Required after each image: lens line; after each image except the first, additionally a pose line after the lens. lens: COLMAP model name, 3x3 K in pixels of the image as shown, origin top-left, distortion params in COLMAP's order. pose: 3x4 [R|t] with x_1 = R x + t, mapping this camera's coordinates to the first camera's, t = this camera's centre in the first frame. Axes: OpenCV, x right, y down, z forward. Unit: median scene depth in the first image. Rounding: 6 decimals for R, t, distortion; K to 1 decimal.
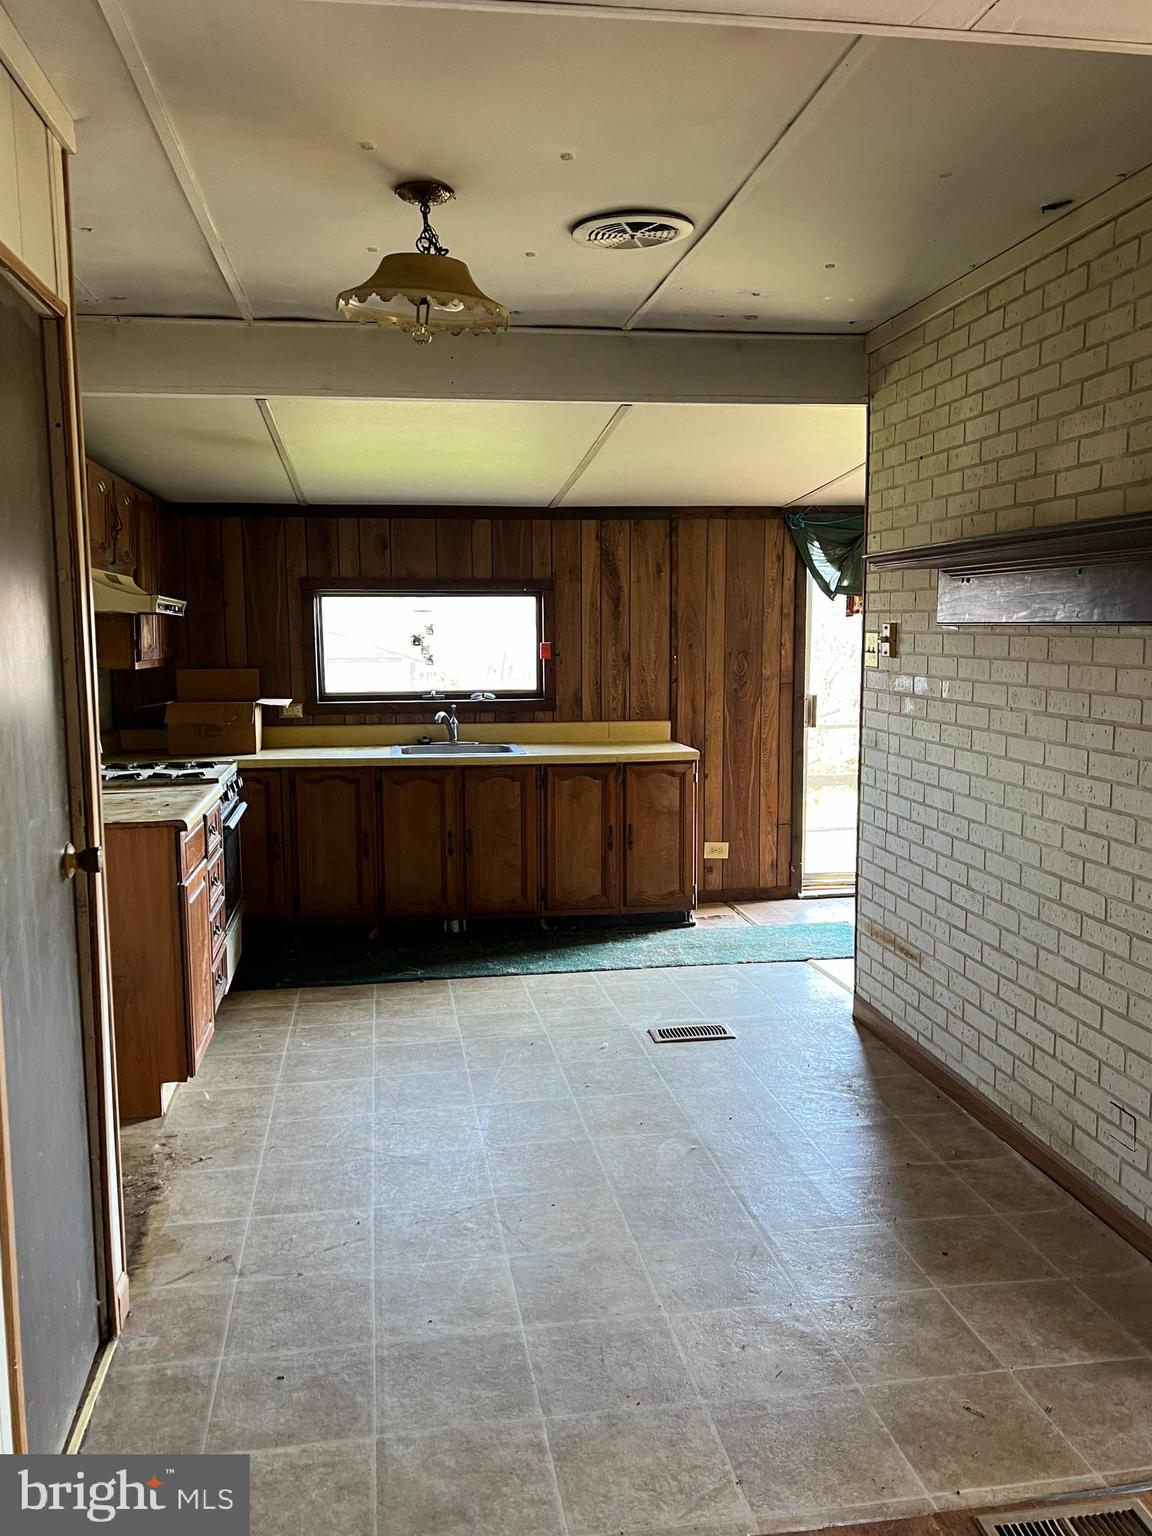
lens RADIAL K [[1242.9, 0, 572.5], [0, 1242.9, 772.9], [0, 0, 1]] dist [0.003856, -0.000318]
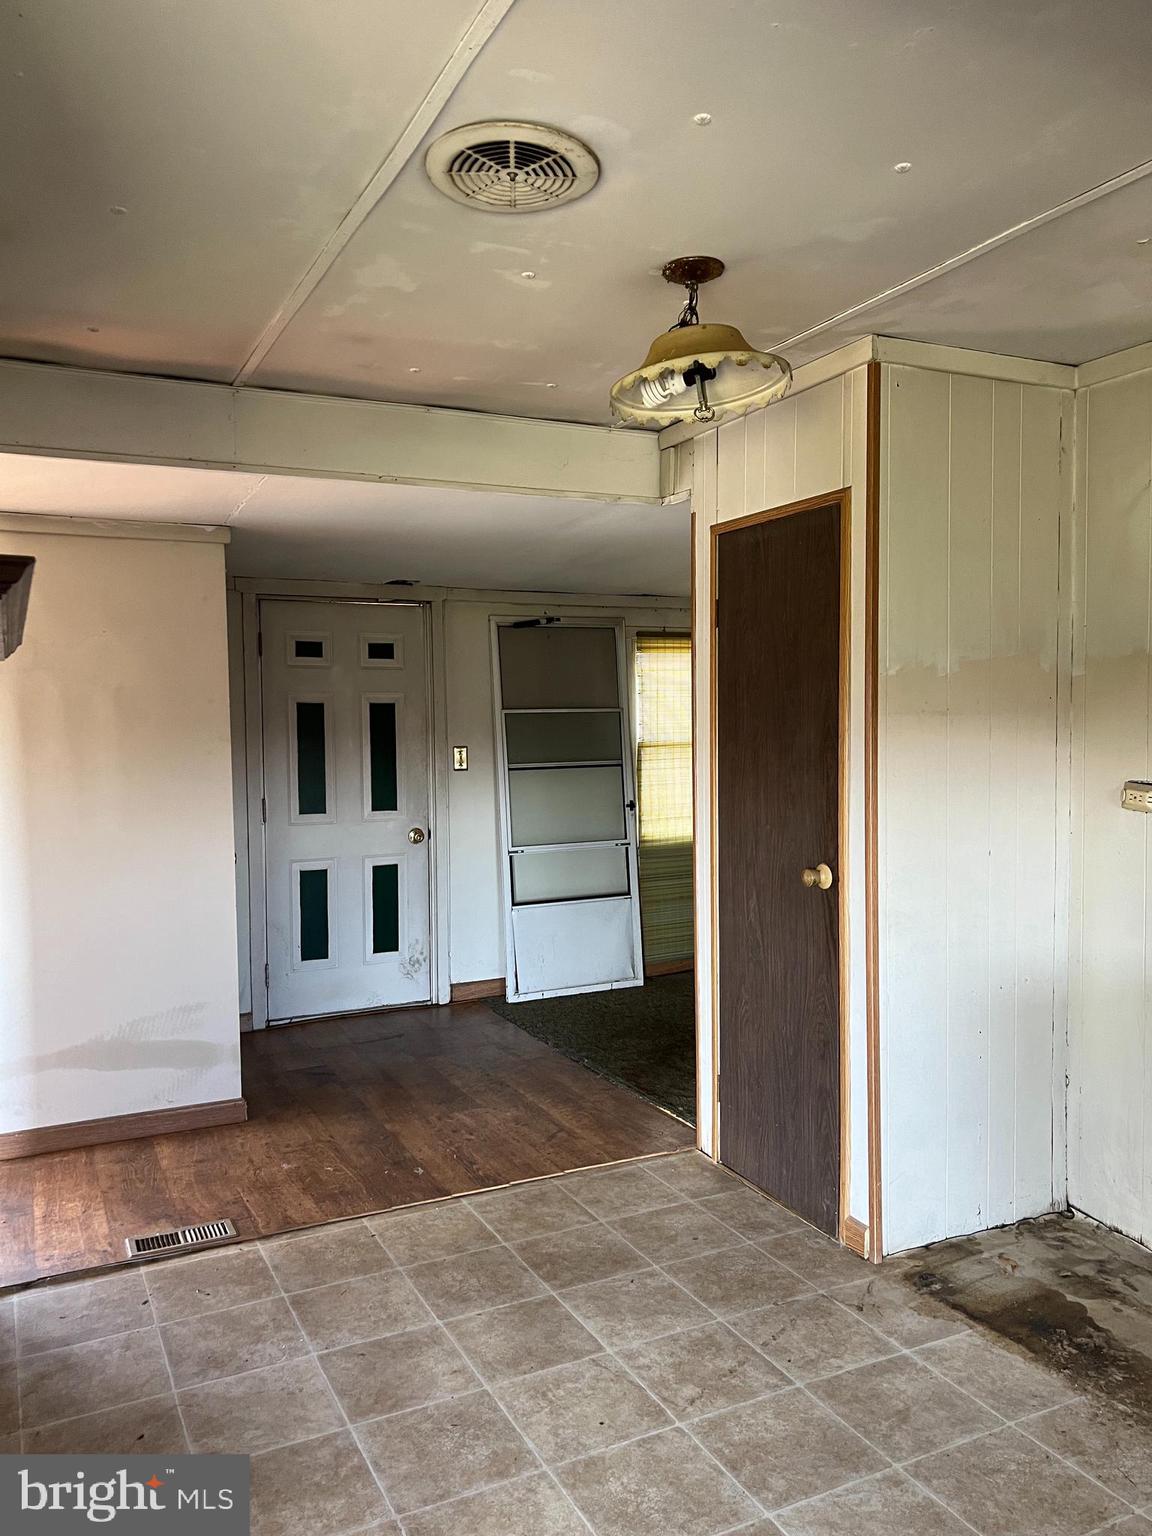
lens RADIAL K [[1147.4, 0, 574.8], [0, 1147.4, 764.1], [0, 0, 1]] dist [0.045121, -0.049342]
pose [[-0.953006, 0.033550, -0.301089, 0.256173], [-0.015050, 0.987379, 0.157658, -0.239962], [0.302579, 0.154781, -0.940473, 1.939542]]
